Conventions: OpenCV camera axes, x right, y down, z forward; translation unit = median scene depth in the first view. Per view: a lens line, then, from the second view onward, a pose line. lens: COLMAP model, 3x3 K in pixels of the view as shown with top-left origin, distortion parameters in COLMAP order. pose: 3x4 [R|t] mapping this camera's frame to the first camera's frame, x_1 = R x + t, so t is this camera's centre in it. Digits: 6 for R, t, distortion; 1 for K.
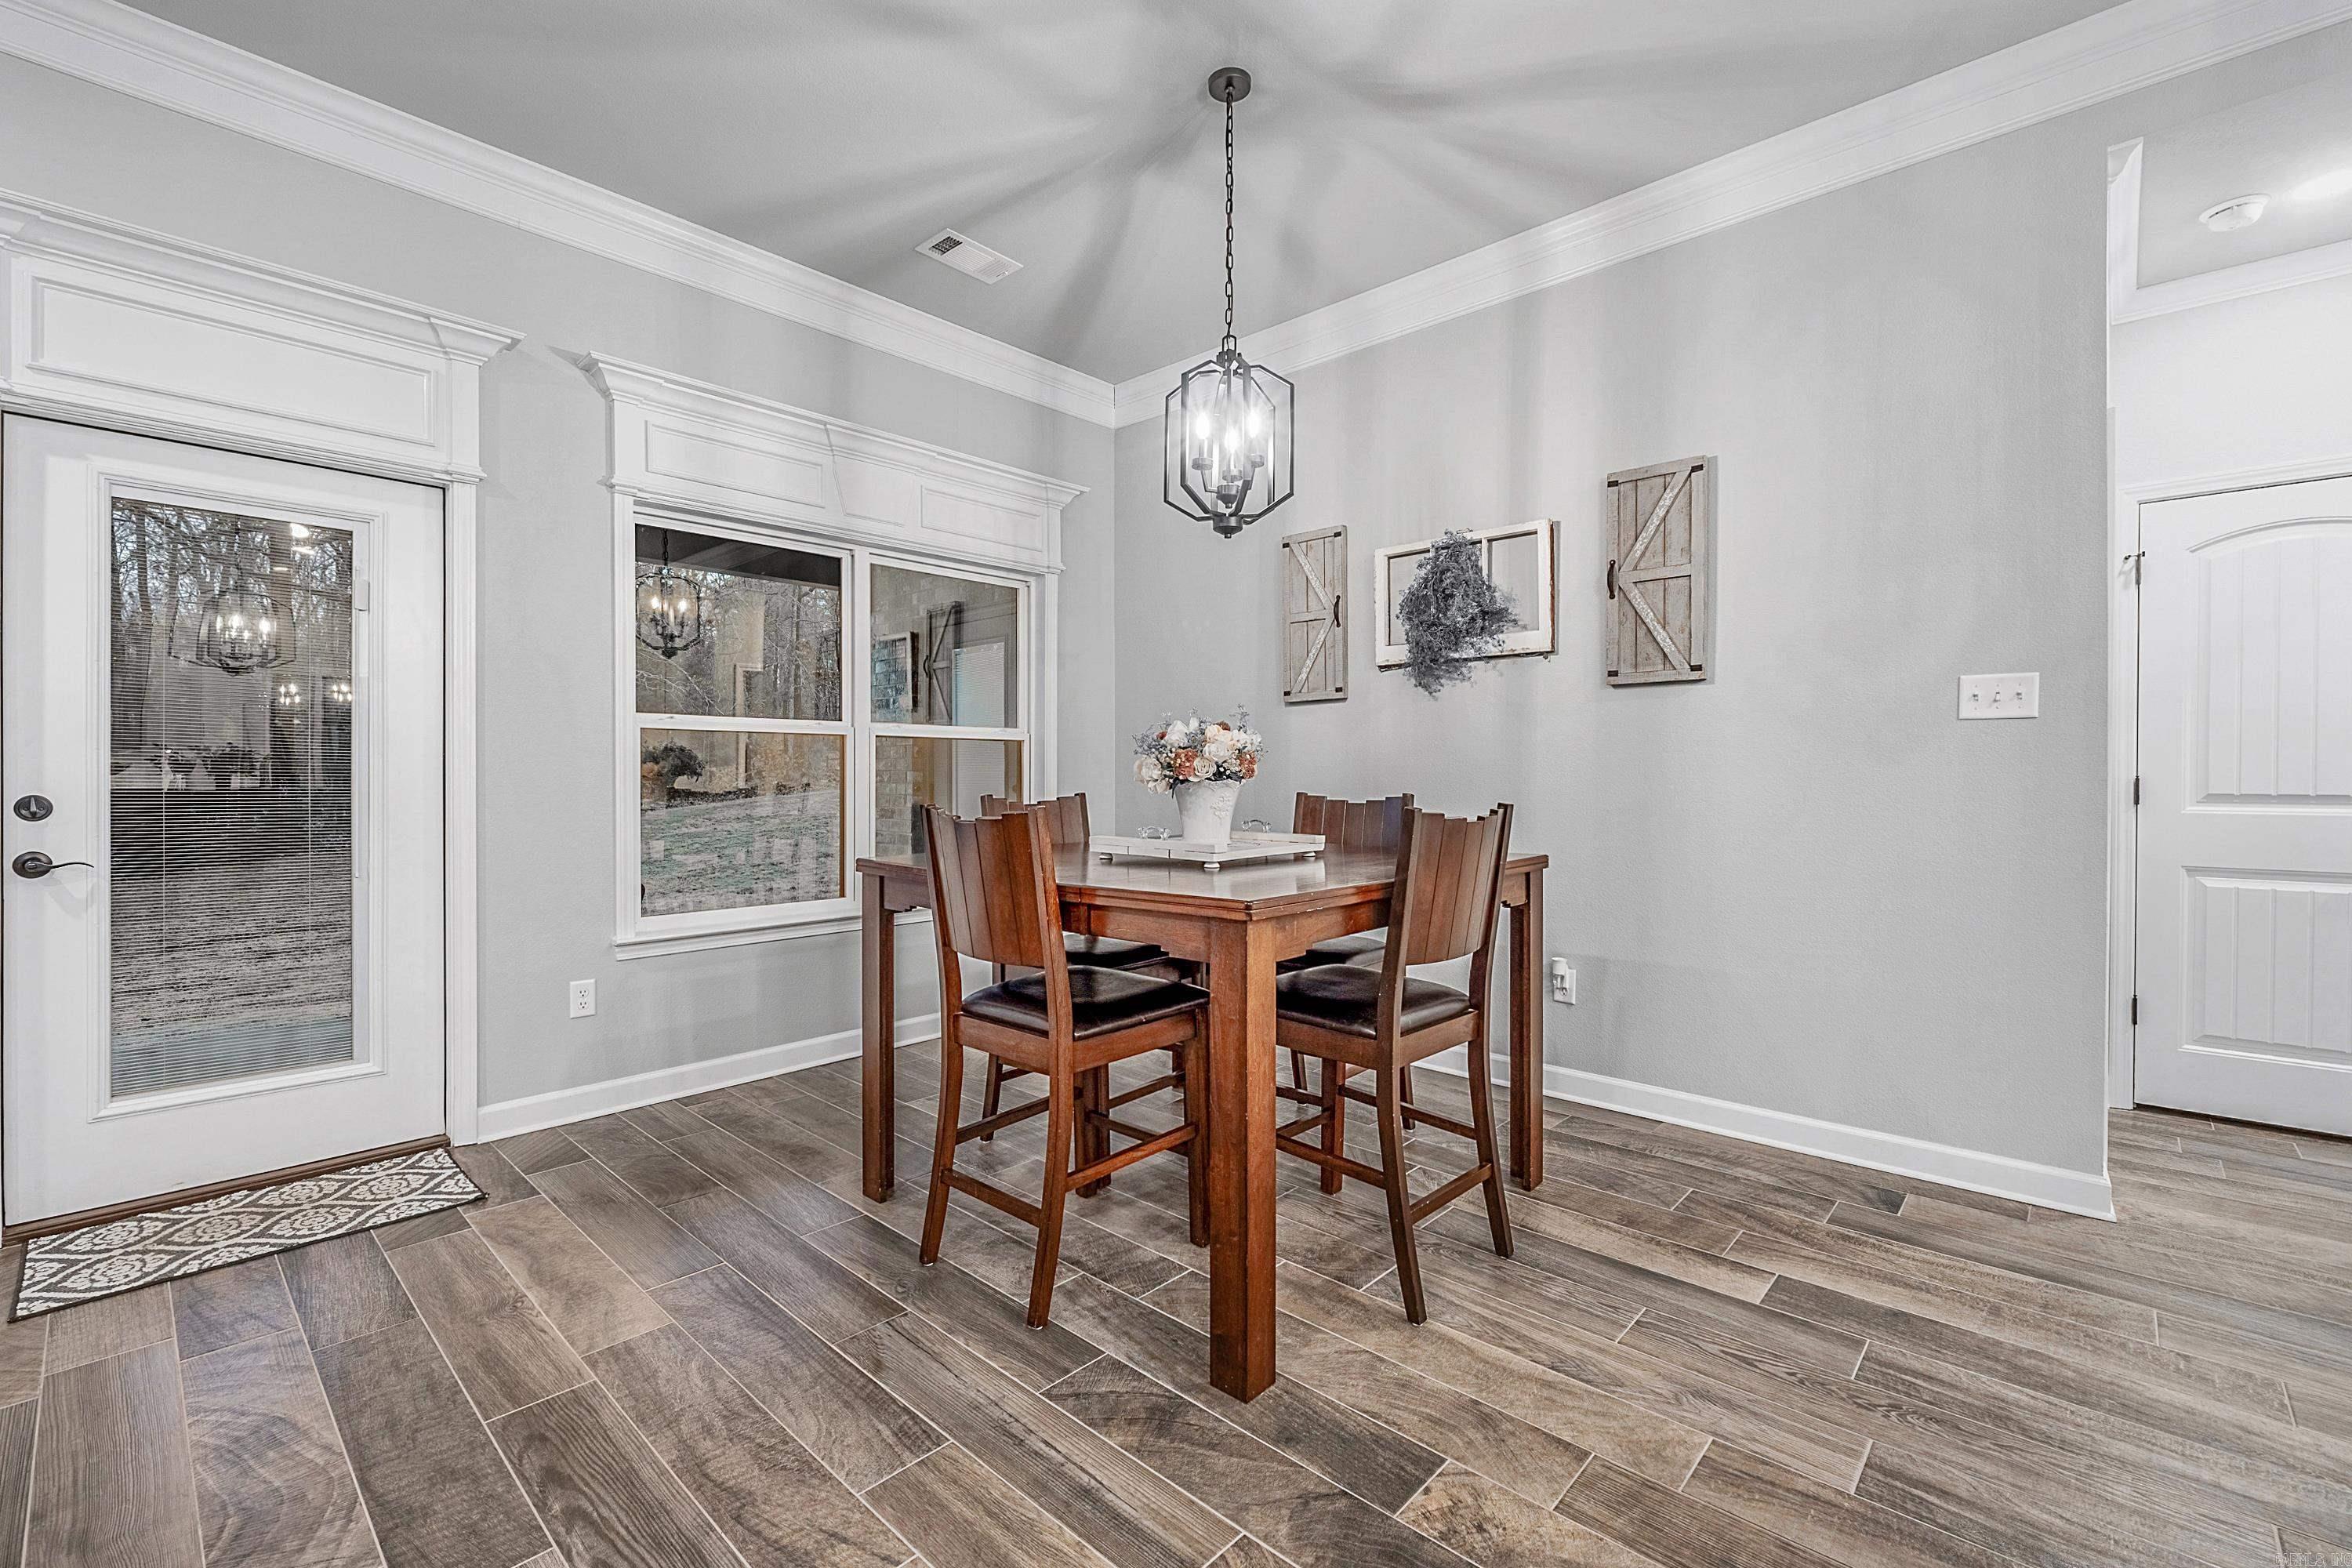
lens RADIAL K [[1001.8, 0, 1174.9], [0, 1001.8, 779.9], [0, 0, 1]] dist [-0.005234, -0.000904]
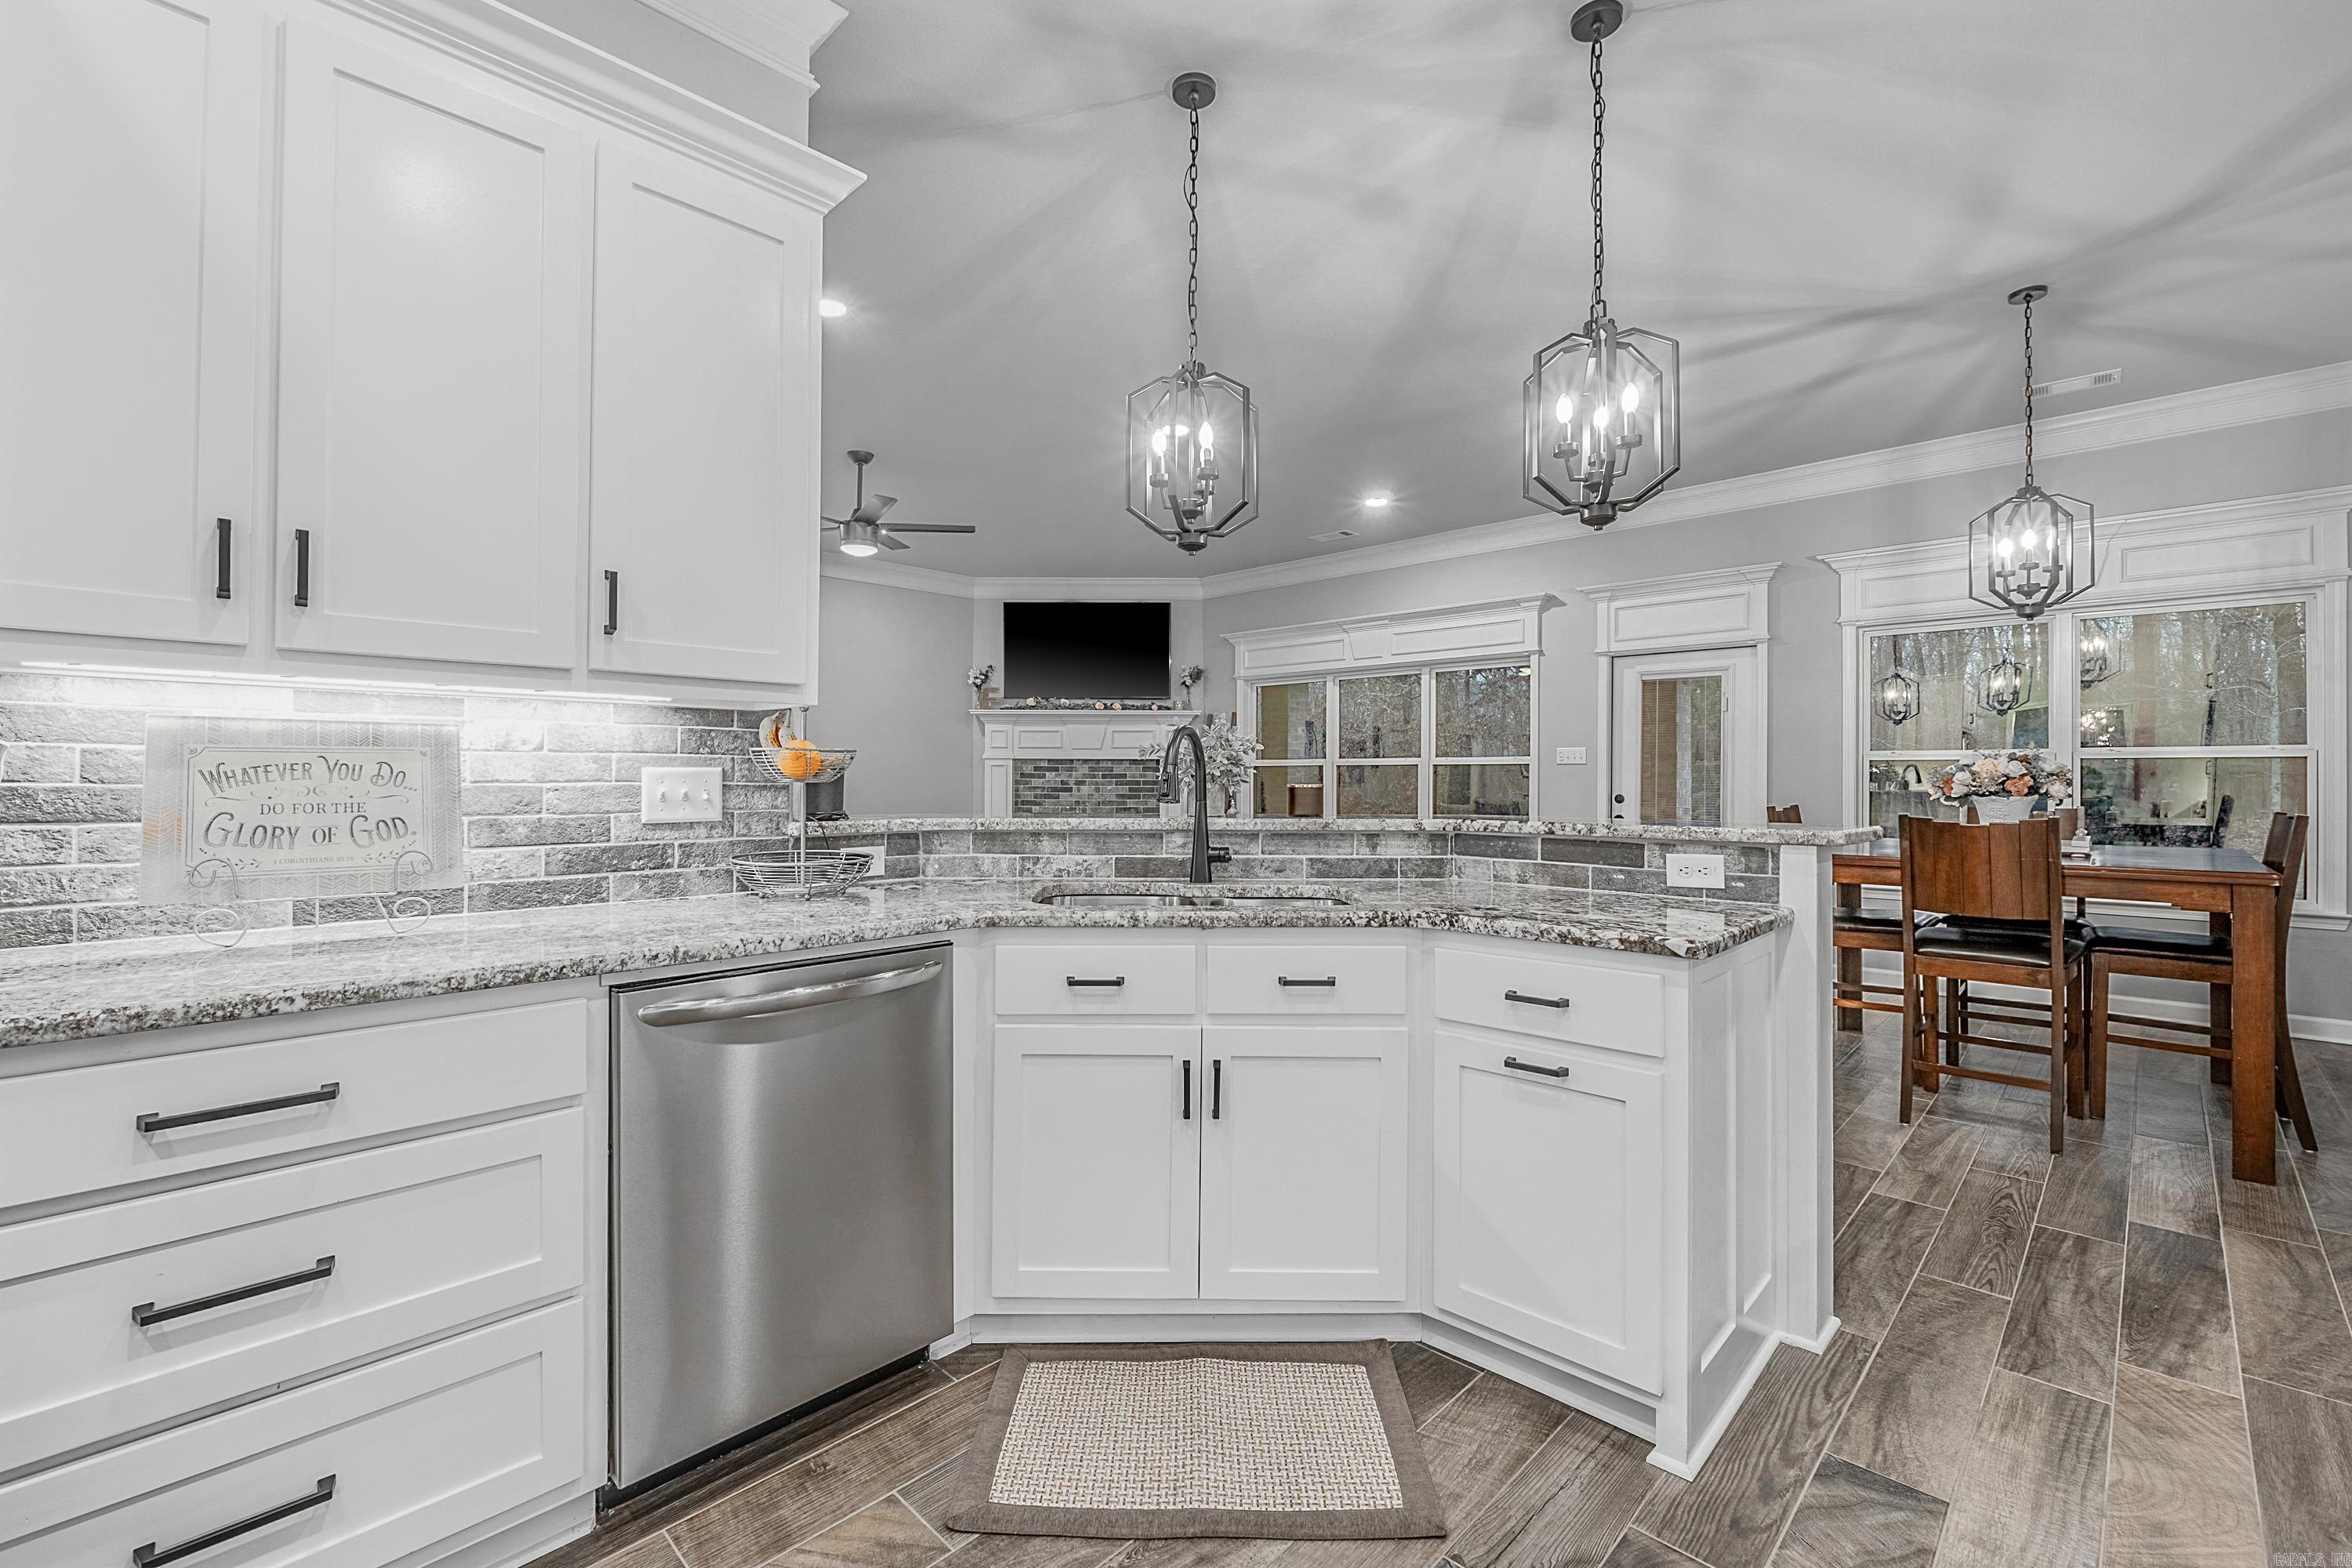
lens RADIAL K [[993.8, 0, 1175.7], [0, 993.8, 766.6], [0, 0, 1]] dist [-0.003205, -0.000950]
pose [[-0.031170, -0.012028, -0.999442, 1.262057], [-0.009308, 0.999888, -0.011743, -0.014340], [0.999471, 0.008937, -0.031278, -0.111532]]
